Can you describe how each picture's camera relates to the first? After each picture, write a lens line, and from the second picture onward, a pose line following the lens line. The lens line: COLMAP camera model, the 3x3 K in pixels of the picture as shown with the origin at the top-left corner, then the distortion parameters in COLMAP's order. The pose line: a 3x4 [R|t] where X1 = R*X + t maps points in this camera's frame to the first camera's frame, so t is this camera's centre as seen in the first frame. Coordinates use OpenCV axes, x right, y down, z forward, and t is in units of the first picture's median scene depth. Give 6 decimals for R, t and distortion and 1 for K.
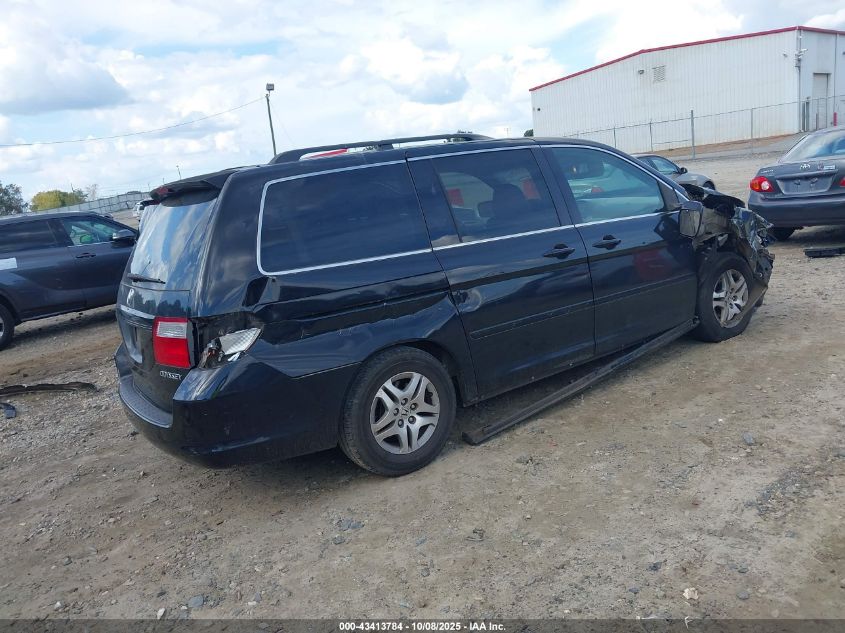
lens RADIAL K [[653.6, 0, 422.5], [0, 653.6, 316.5], [0, 0, 1]] dist [-0.000920, 0.003574]
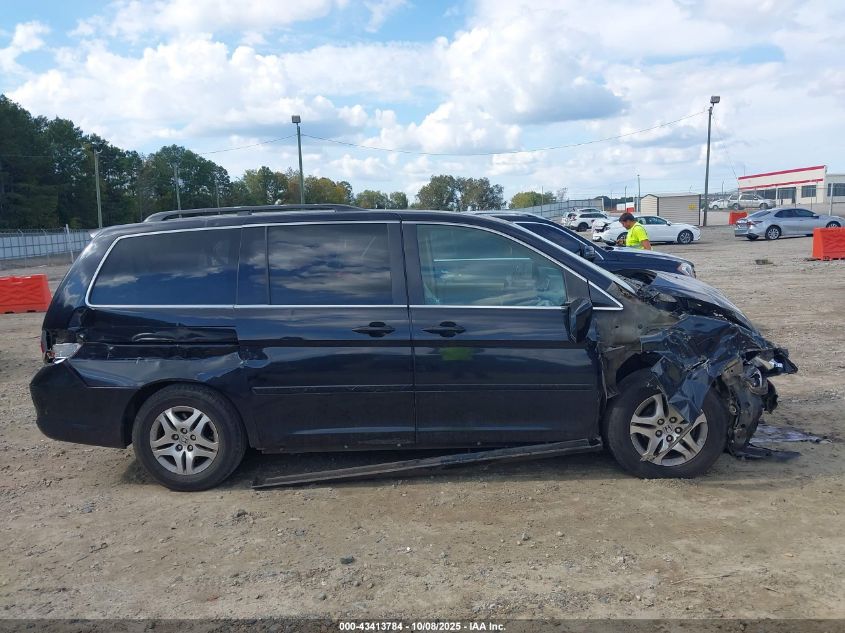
lens RADIAL K [[653.6, 0, 422.5], [0, 653.6, 316.5], [0, 0, 1]] dist [-0.000920, 0.003574]
pose [[0.792088, 0.170716, -0.586049, 0.955083], [-0.179735, 0.982759, 0.043354, -0.197574], [0.583346, 0.070993, 0.809115, 0.279392]]
